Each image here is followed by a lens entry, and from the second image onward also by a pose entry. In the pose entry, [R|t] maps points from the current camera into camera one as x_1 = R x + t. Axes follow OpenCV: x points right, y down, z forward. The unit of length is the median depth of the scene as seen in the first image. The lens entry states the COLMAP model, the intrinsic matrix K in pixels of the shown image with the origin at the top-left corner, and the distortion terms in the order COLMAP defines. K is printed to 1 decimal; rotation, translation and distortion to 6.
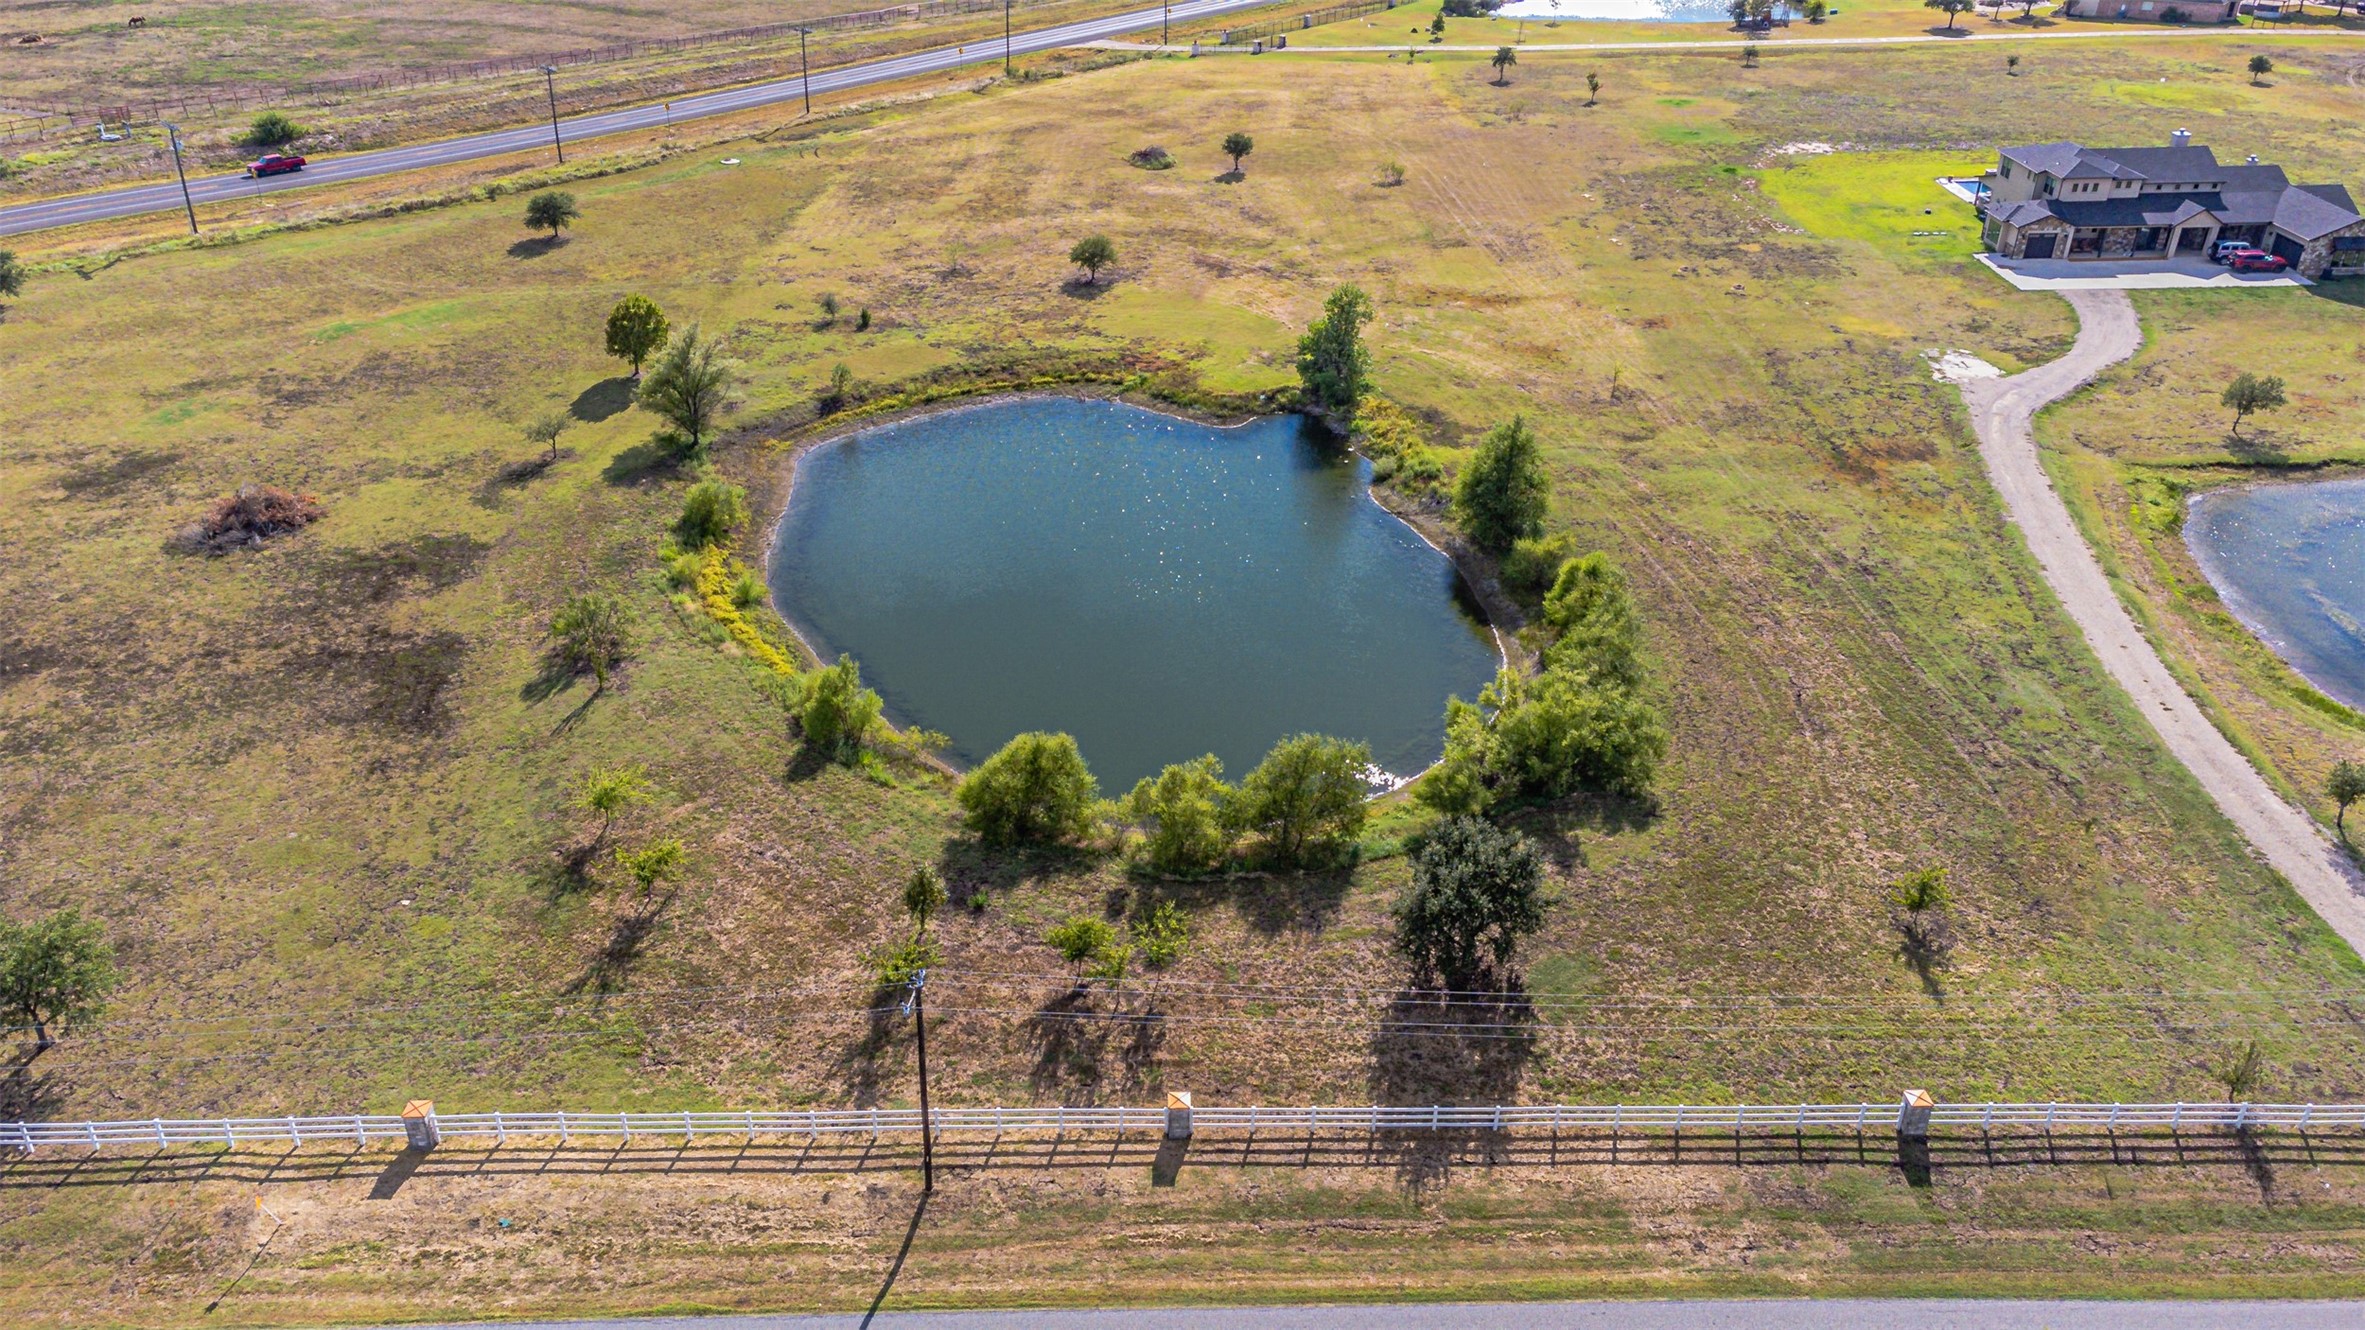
lens RADIAL K [[1779.1, 0, 1179.6], [0, 1779.1, 657.2], [0, 0, 1]] dist [0.008697, 0.093370]
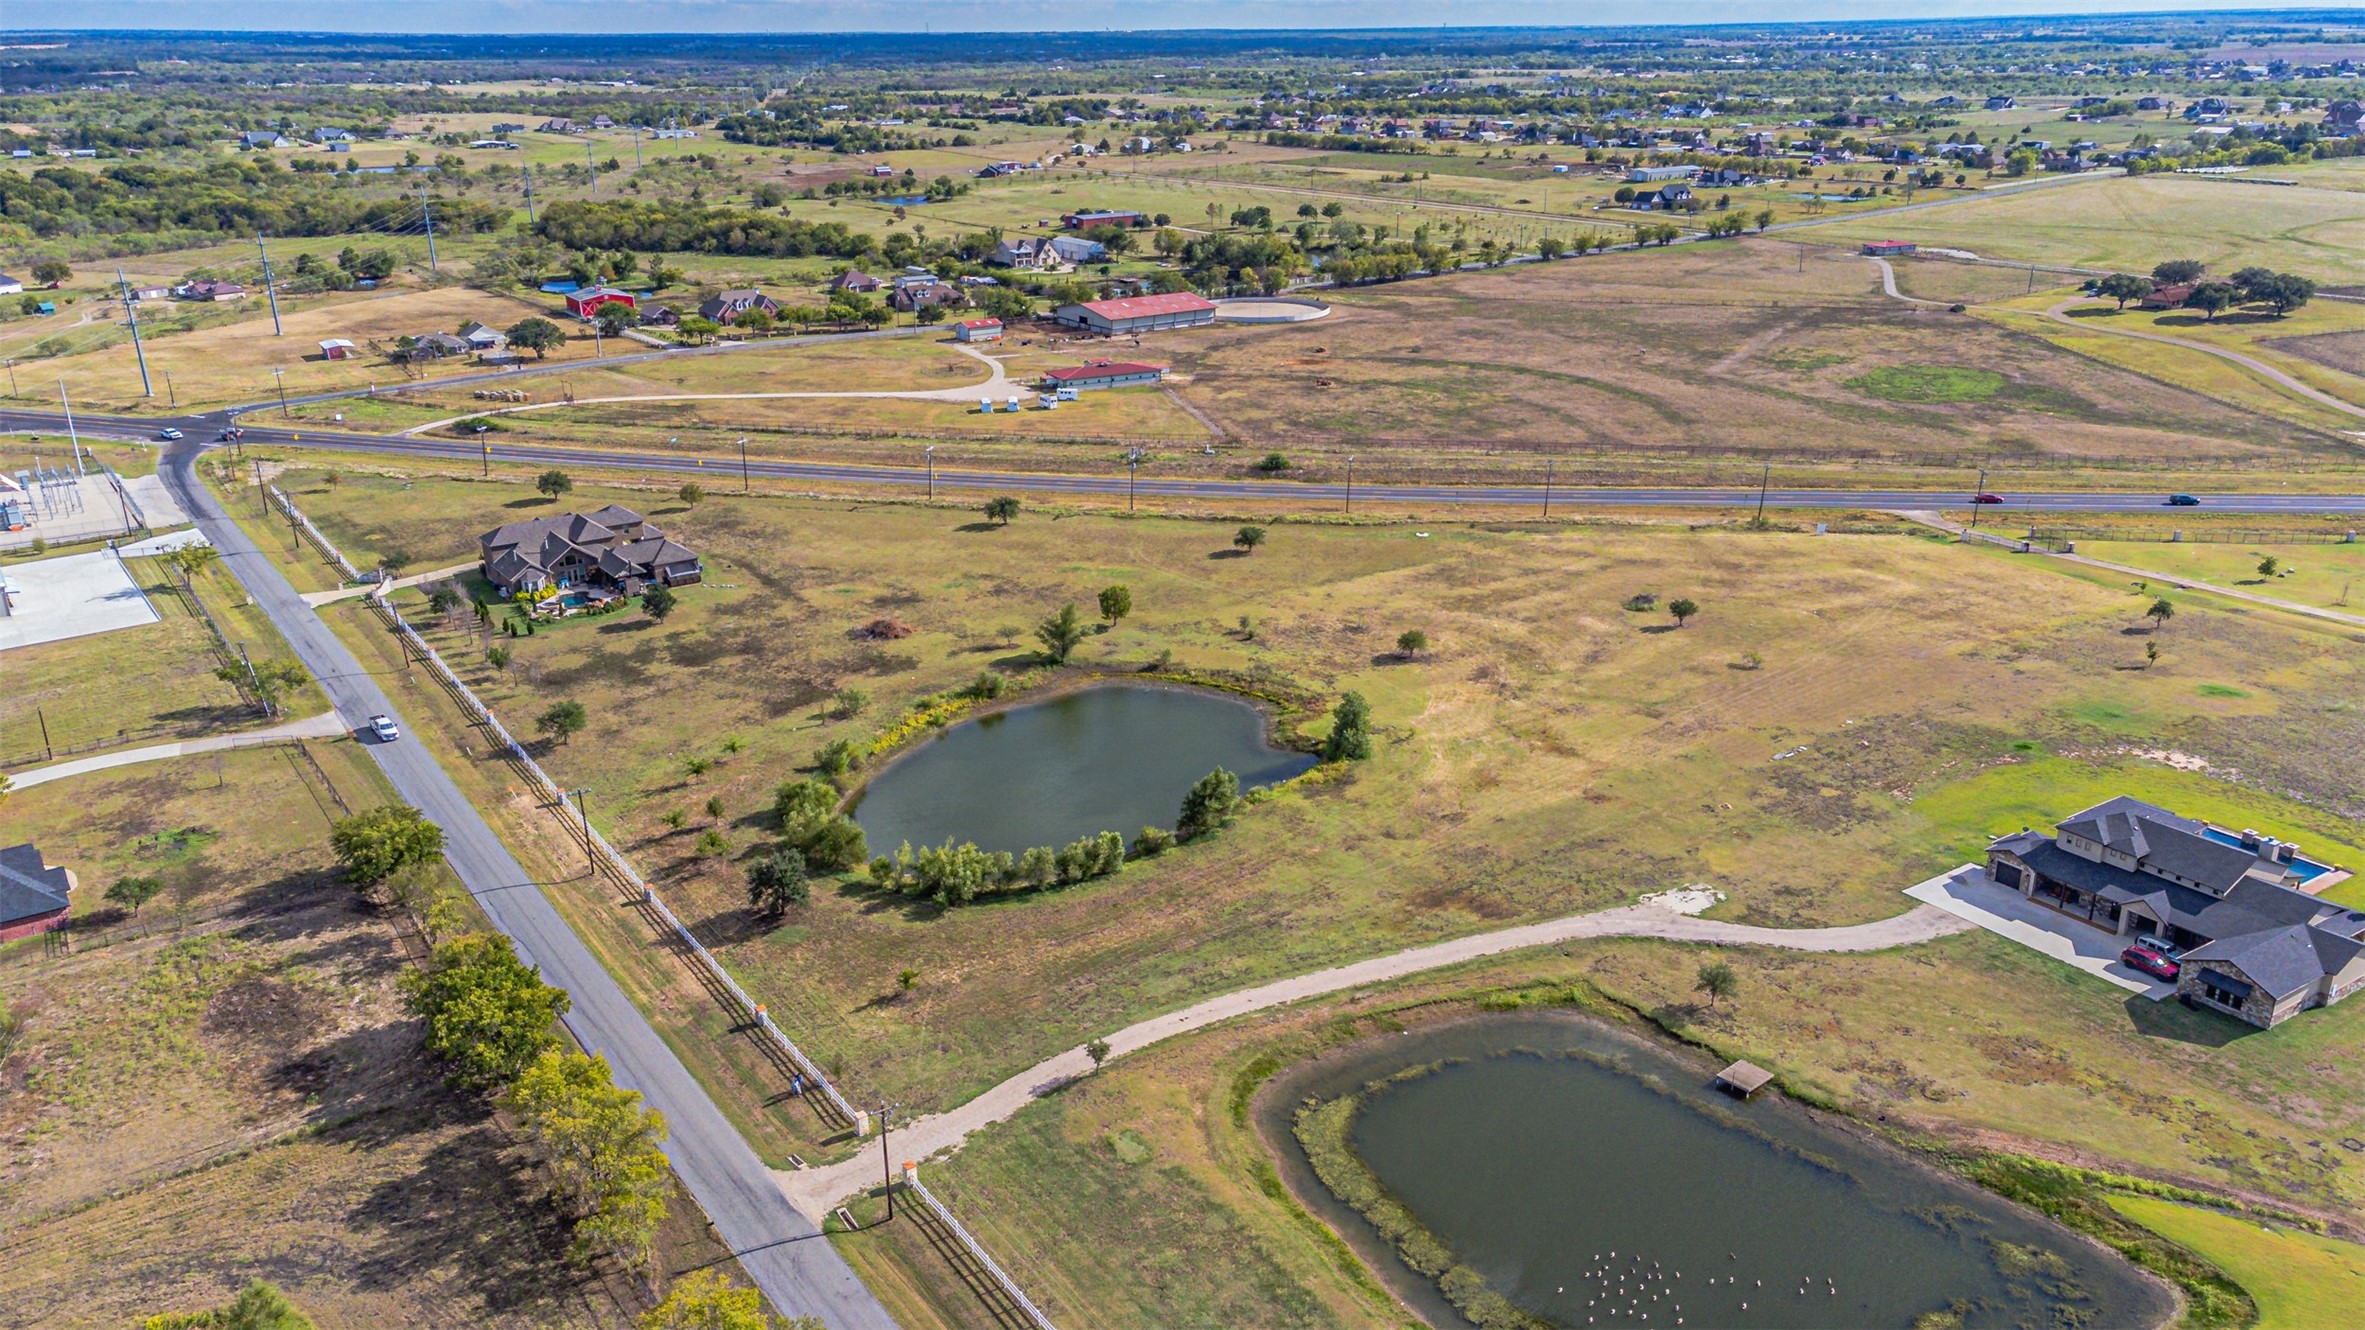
lens RADIAL K [[1769.0, 0, 1179.5], [0, 1769.0, 664.3], [0, 0, 1]] dist [0.047710, 0.011984]
pose [[0.556947, 0.278287, -0.782538, 1.338580], [-0.389795, 0.919565, 0.049593, -0.272409], [0.733396, 0.277409, 0.620624, -0.083382]]
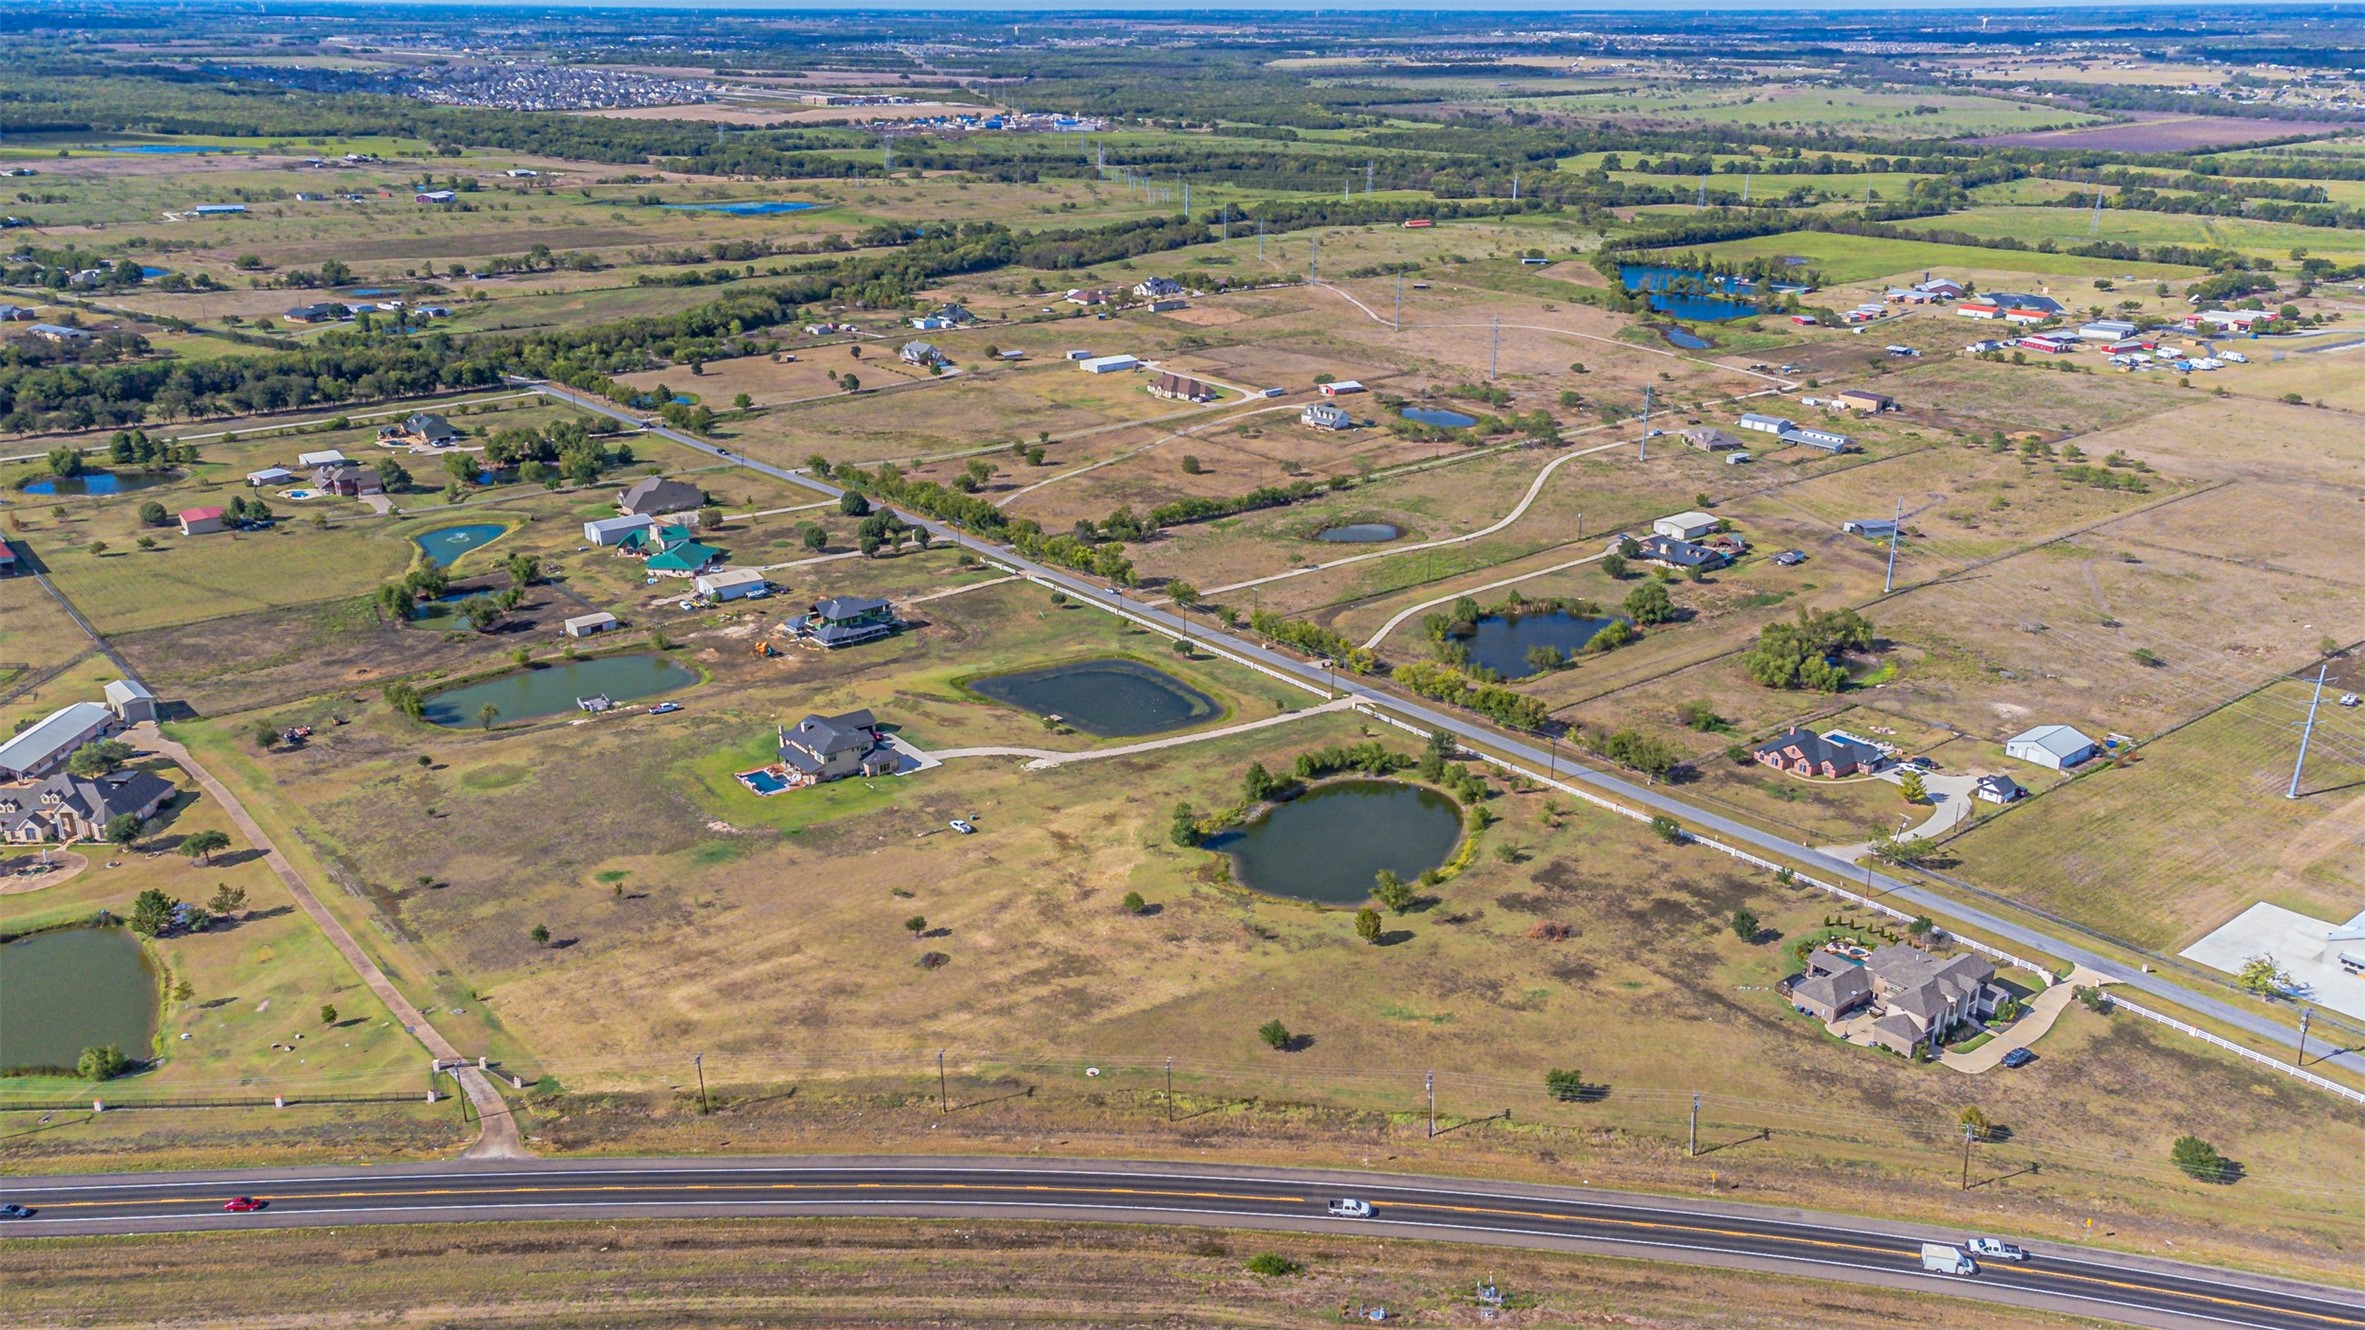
lens RADIAL K [[1855.0, 0, 1178.9], [0, 1855.0, 664.1], [0, 0, 1]] dist [0.049231, -0.000933]
pose [[-0.607575, -0.265809, 0.748464, -2.078032], [0.379514, 0.730649, 0.567558, -2.101274], [-0.697726, 0.628886, -0.343045, 1.997610]]
